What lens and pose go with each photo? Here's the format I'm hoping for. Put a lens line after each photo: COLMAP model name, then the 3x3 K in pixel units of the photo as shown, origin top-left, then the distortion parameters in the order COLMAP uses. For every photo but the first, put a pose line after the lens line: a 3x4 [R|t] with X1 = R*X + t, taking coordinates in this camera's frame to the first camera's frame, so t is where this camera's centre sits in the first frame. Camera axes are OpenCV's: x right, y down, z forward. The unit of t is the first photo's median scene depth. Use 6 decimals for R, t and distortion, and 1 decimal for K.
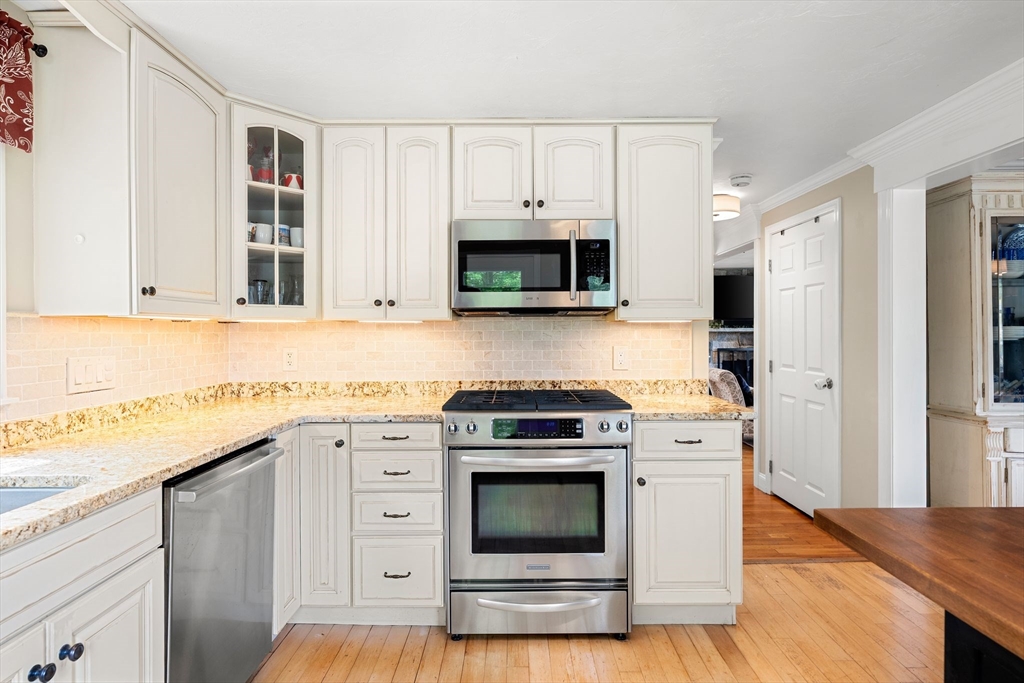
lens RADIAL K [[533.7, 0, 512.3], [0, 533.7, 331.7], [0, 0, 1]] dist [-0.003001, 0.000142]
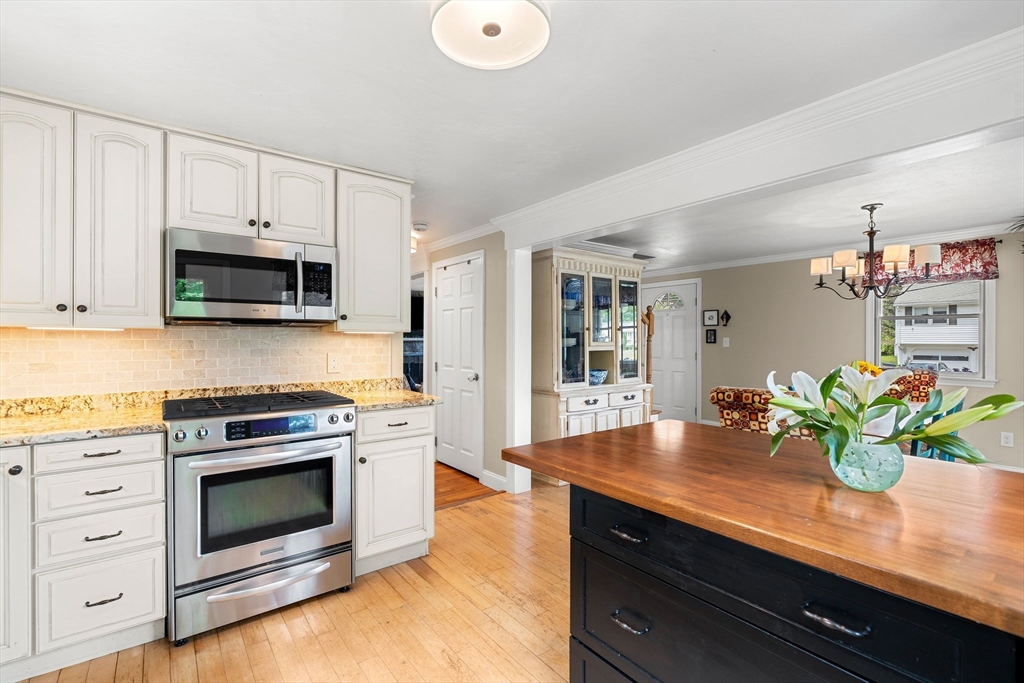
lens RADIAL K [[466.4, 0, 512.0], [0, 466.4, 341.5], [0, 0, 1]] dist [-0.004157, 0.000373]
pose [[0.789520, 0.001724, 0.613722, -0.138740], [-0.003091, 0.999995, 0.001169, -0.000929], [-0.613717, -0.002820, 0.789521, -0.073218]]
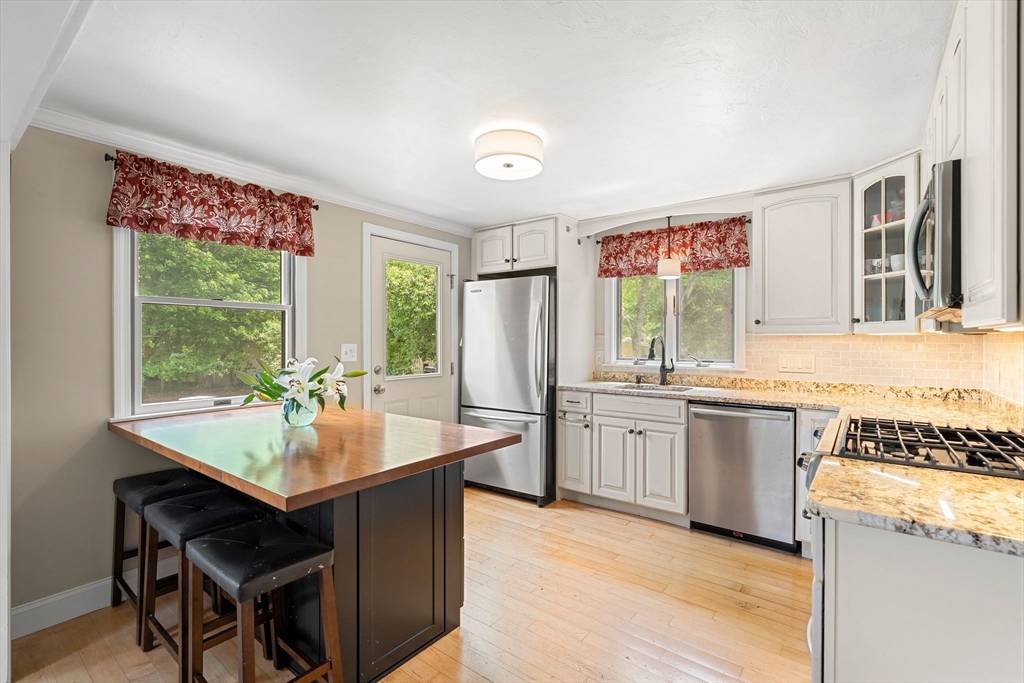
lens RADIAL K [[466.4, 0, 512.0], [0, 466.4, 341.5], [0, 0, 1]] dist [-0.004157, 0.000373]
pose [[-0.609011, 0.008239, -0.793119, 0.926111], [0.001096, 0.999954, 0.009546, -0.014228], [0.793161, 0.004944, -0.608992, 0.956810]]
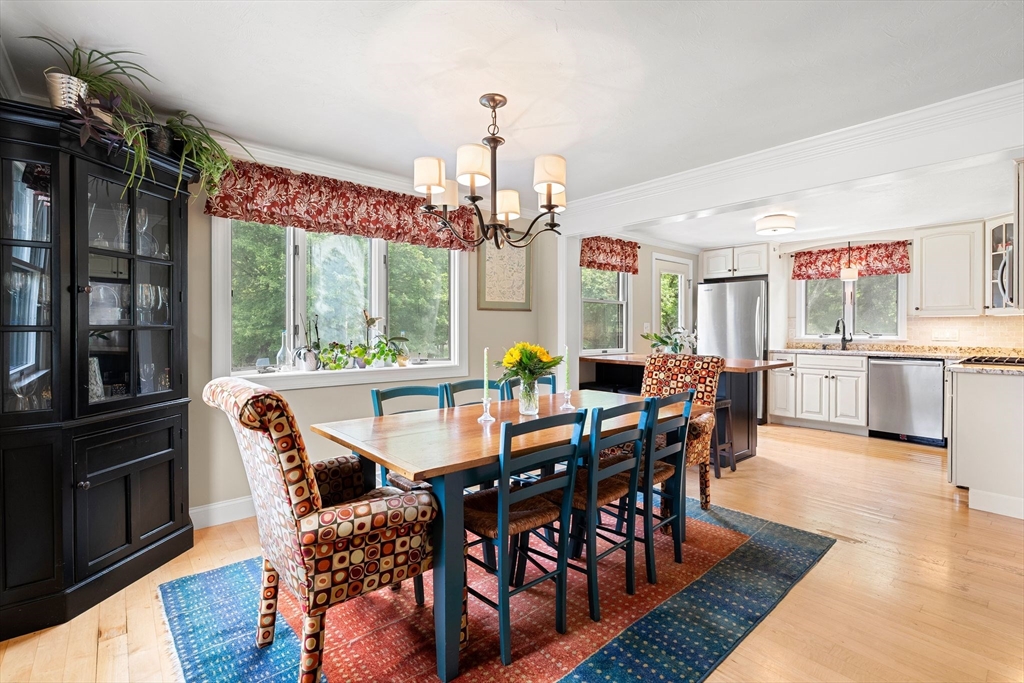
lens RADIAL K [[470.4, 0, 513.3], [0, 470.4, 331.6], [0, 0, 1]] dist [-0.002891, 0.000350]
pose [[-0.754397, 0.007787, -0.656373, 2.200430], [0.000553, 0.999937, 0.011227, 0.022334], [0.656419, 0.008107, -0.754353, 1.106081]]
